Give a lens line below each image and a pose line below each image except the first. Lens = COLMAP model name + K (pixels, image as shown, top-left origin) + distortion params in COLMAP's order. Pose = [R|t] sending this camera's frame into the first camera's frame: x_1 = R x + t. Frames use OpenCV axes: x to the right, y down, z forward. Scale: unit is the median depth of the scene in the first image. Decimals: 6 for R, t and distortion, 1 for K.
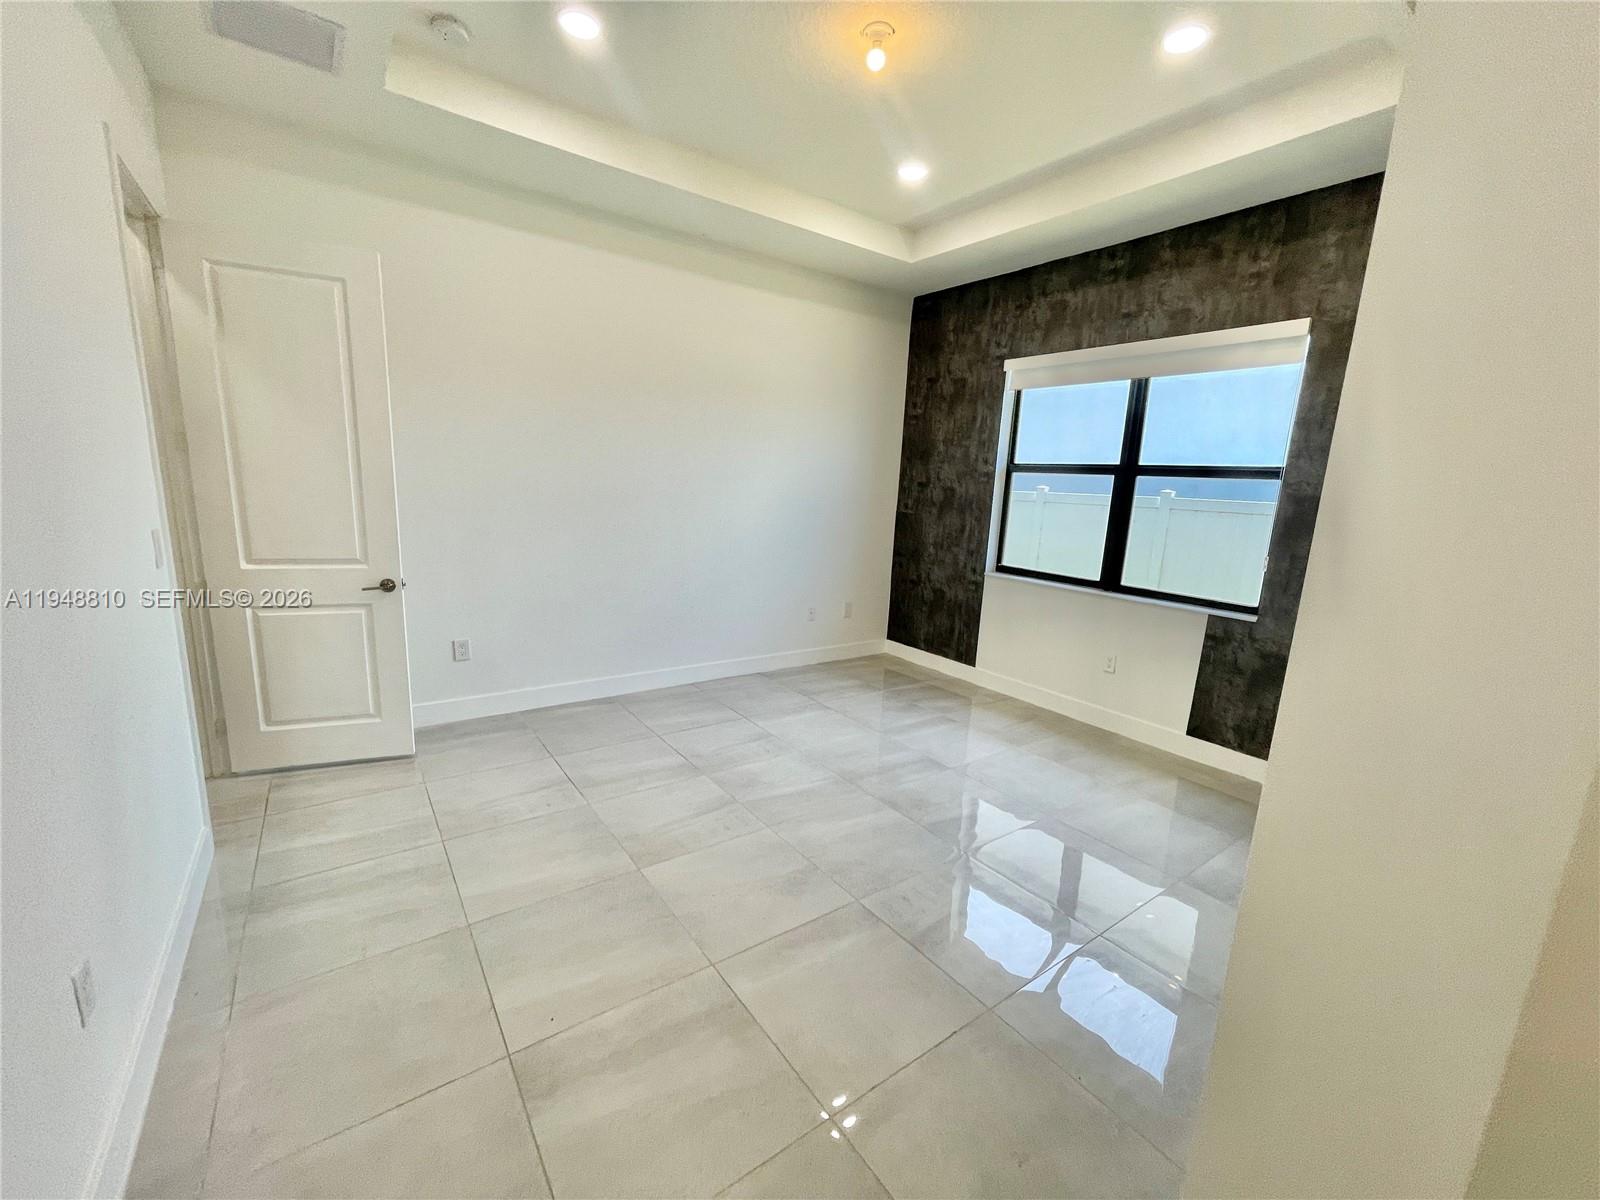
lens RADIAL K [[650.8, 0, 801.5], [0, 650.8, 606.0], [0, 0, 1]] dist [-0.004187, 0.001750]
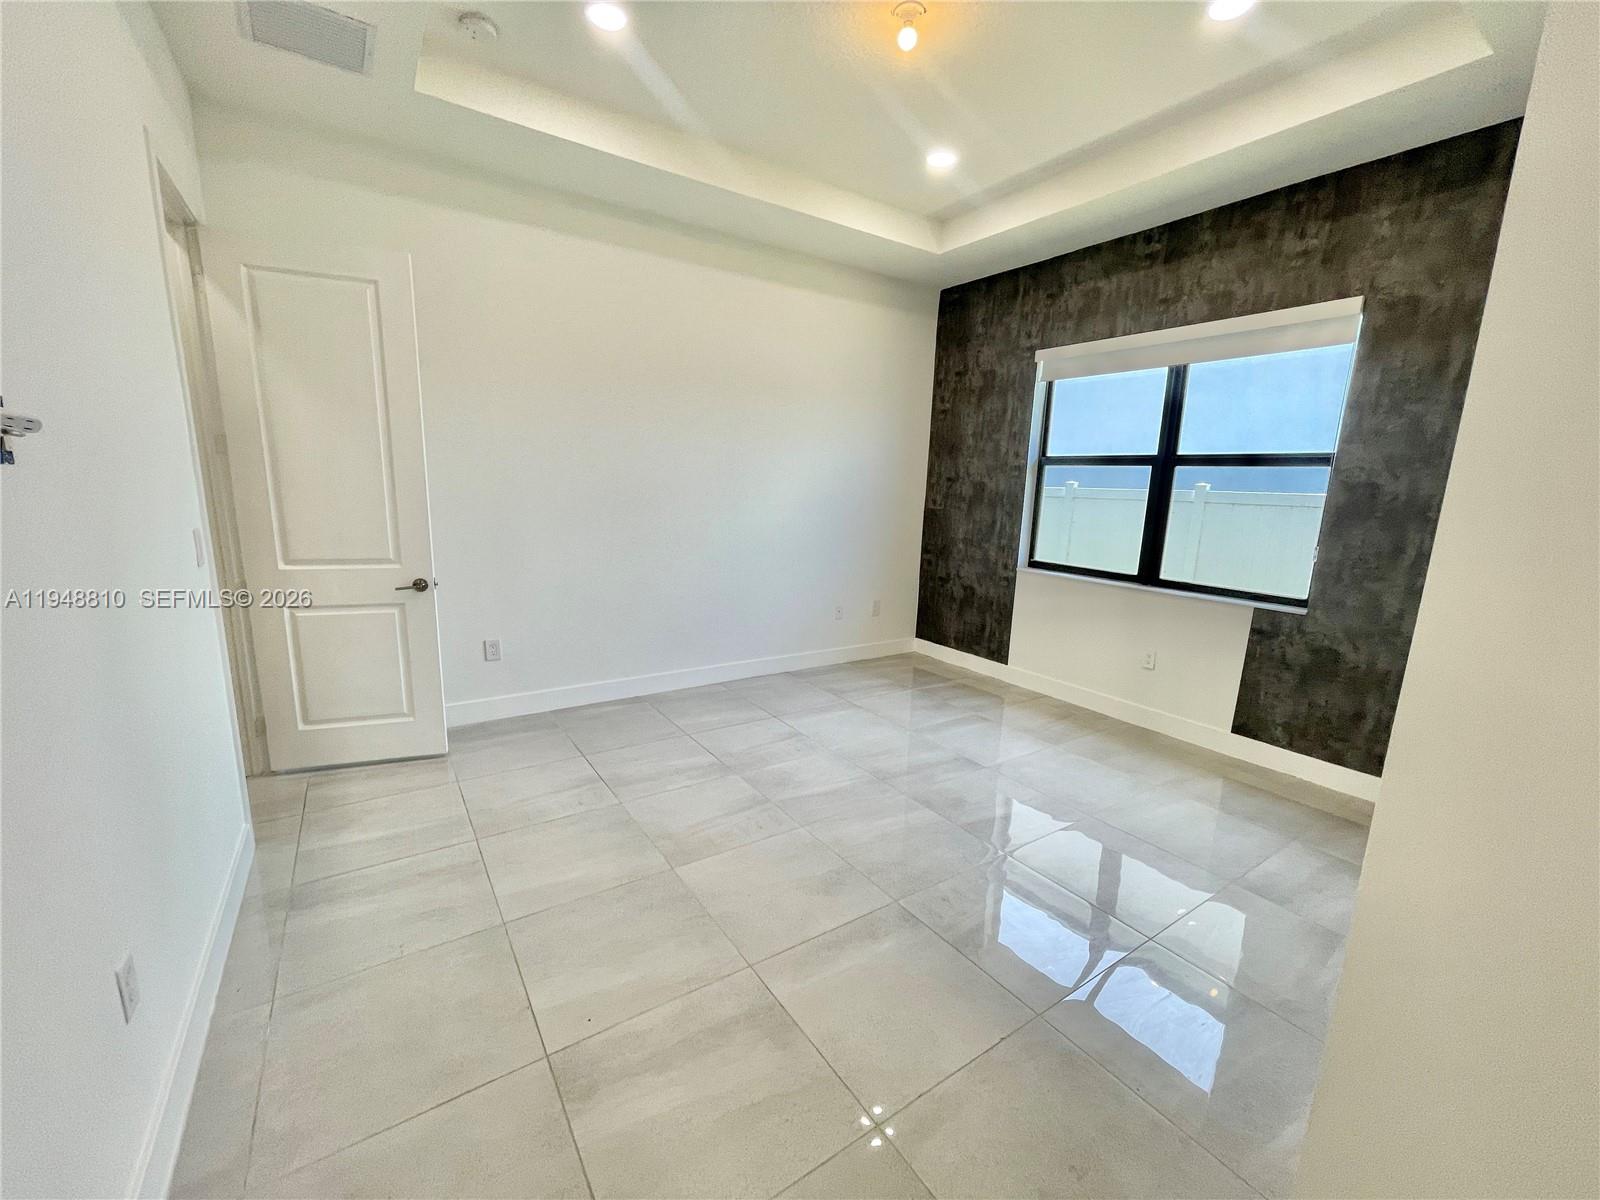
lens RADIAL K [[650.8, 0, 801.4], [0, 650.8, 607.0], [0, 0, 1]] dist [-0.004187, 0.001750]
pose [[0.999390, -0.008487, -0.033877, -0.012289], [0.008440, 0.999963, -0.001553, 0.007437], [0.033889, 0.001266, 0.999425, 0.013241]]
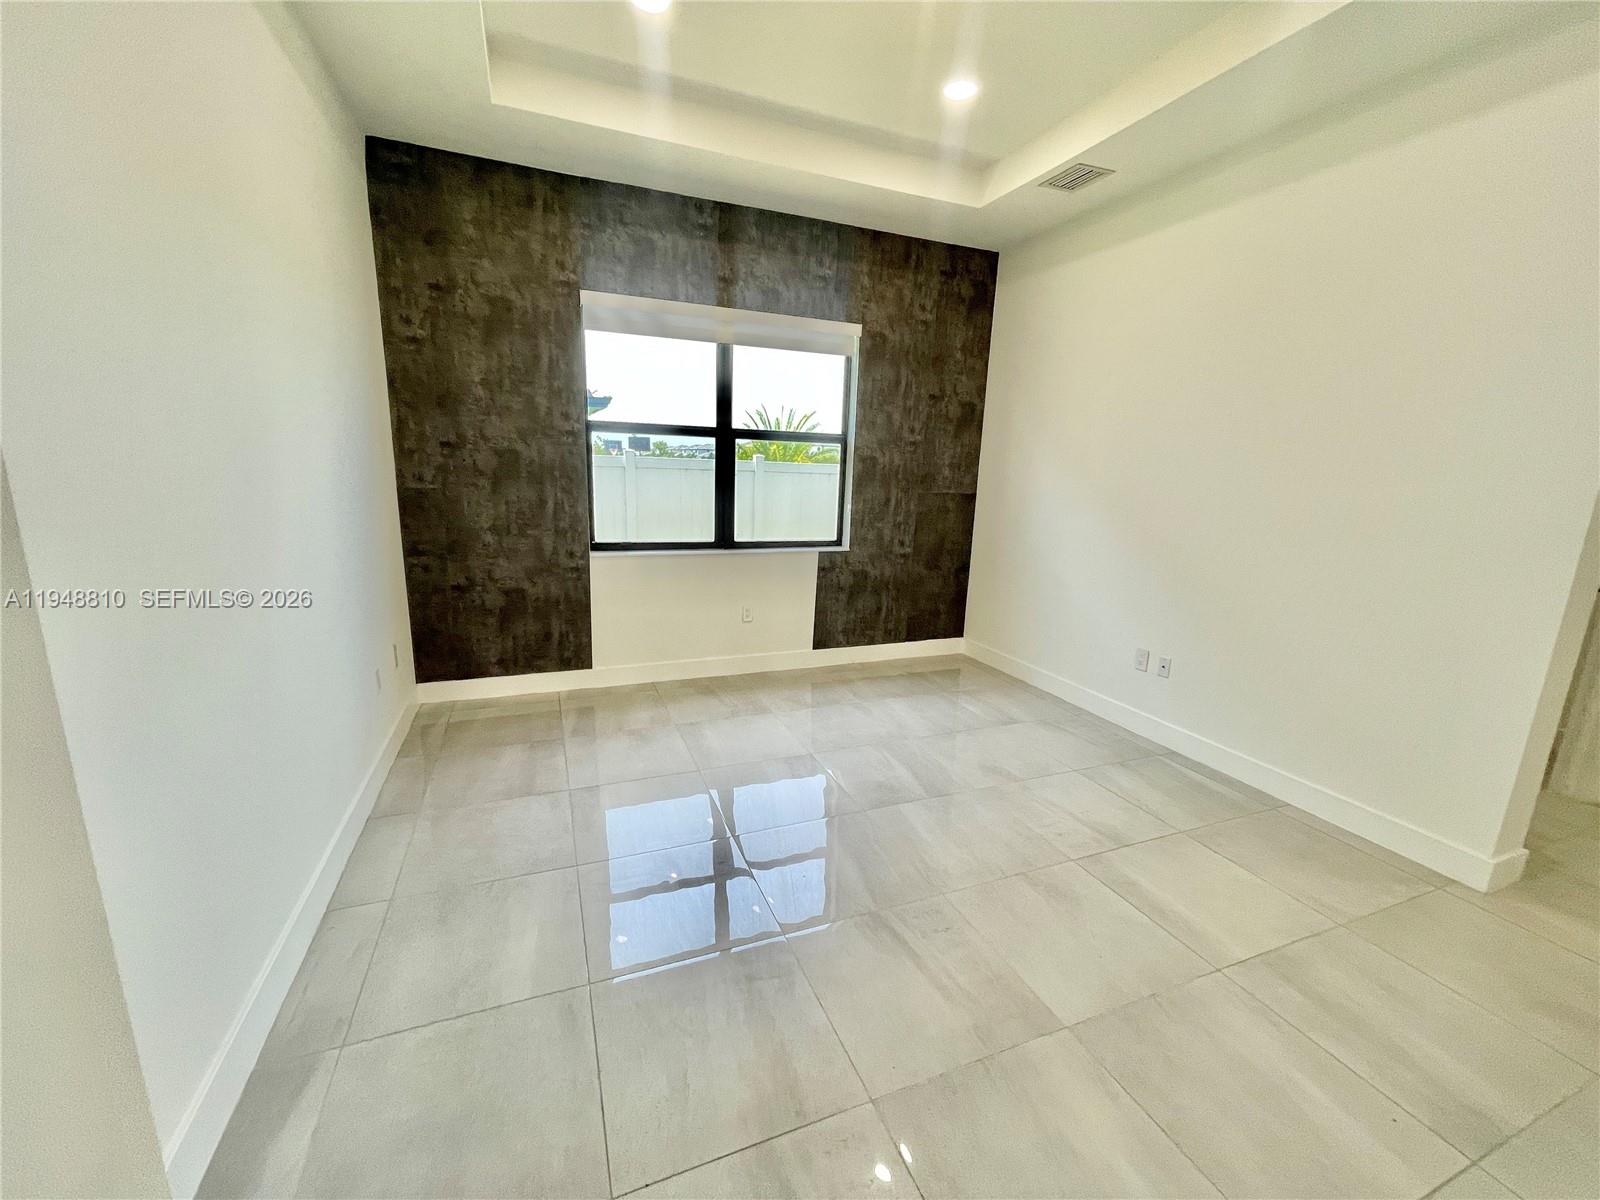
lens RADIAL K [[650.8, 0, 786.1], [0, 650.8, 608.3], [0, 0, 1]] dist [-0.004187, 0.001750]
pose [[0.244187, -0.244471, 0.938406, -0.581421], [0.166082, 0.963946, 0.207907, -0.149396], [-0.955400, 0.105084, 0.275985, 0.701086]]
